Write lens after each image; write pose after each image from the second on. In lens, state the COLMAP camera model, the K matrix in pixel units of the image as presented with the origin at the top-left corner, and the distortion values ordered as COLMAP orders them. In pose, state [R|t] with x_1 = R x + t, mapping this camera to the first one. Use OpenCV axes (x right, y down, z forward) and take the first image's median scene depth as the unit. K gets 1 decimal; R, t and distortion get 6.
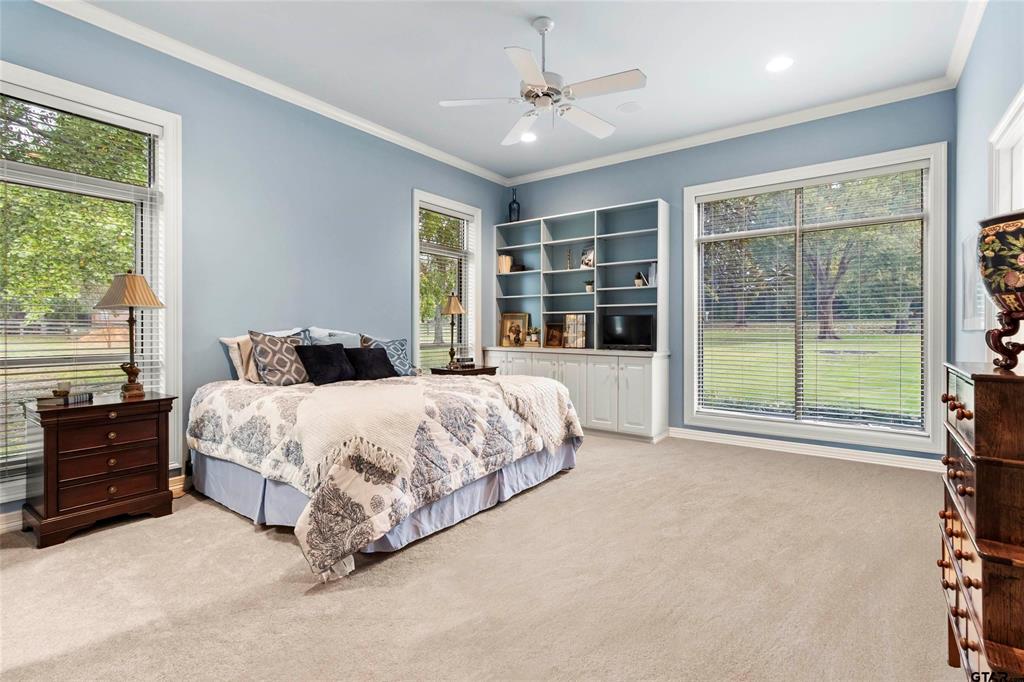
lens RADIAL K [[473.6, 0, 512.7], [0, 473.6, 333.4], [0, 0, 1]] dist [0.002040, 0.000060]
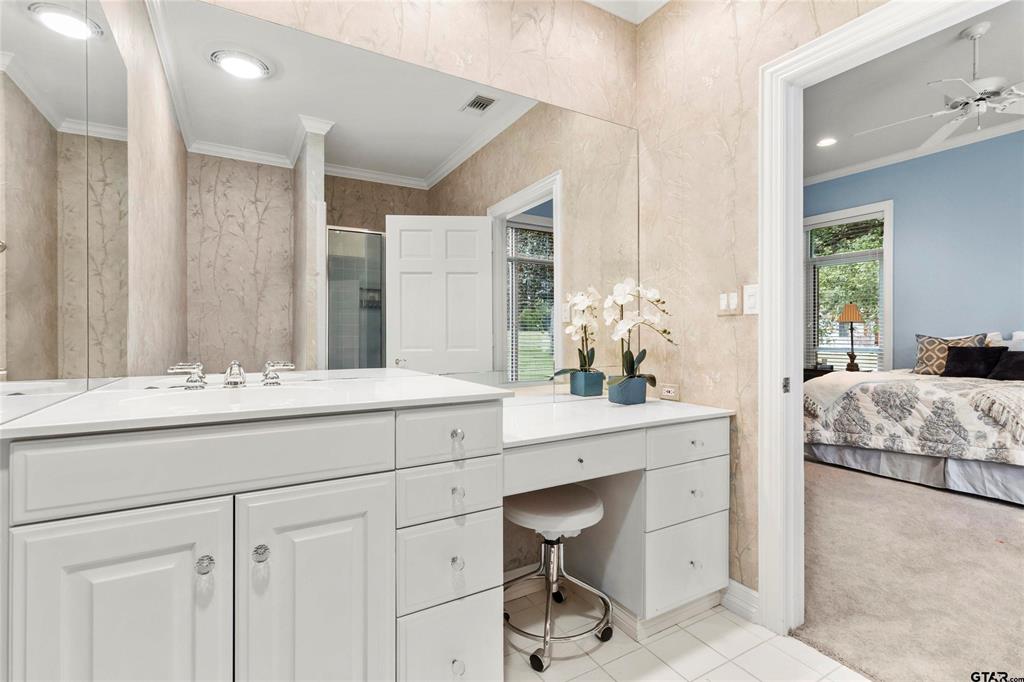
lens RADIAL K [[473.6, 0, 512.7], [0, 473.6, 333.4], [0, 0, 1]] dist [0.002040, 0.000060]
pose [[-0.385389, -0.003463, -0.922748, 1.428765], [-0.012717, 0.999918, 0.001559, 0.004934], [0.922667, 0.012336, -0.385401, 0.499335]]
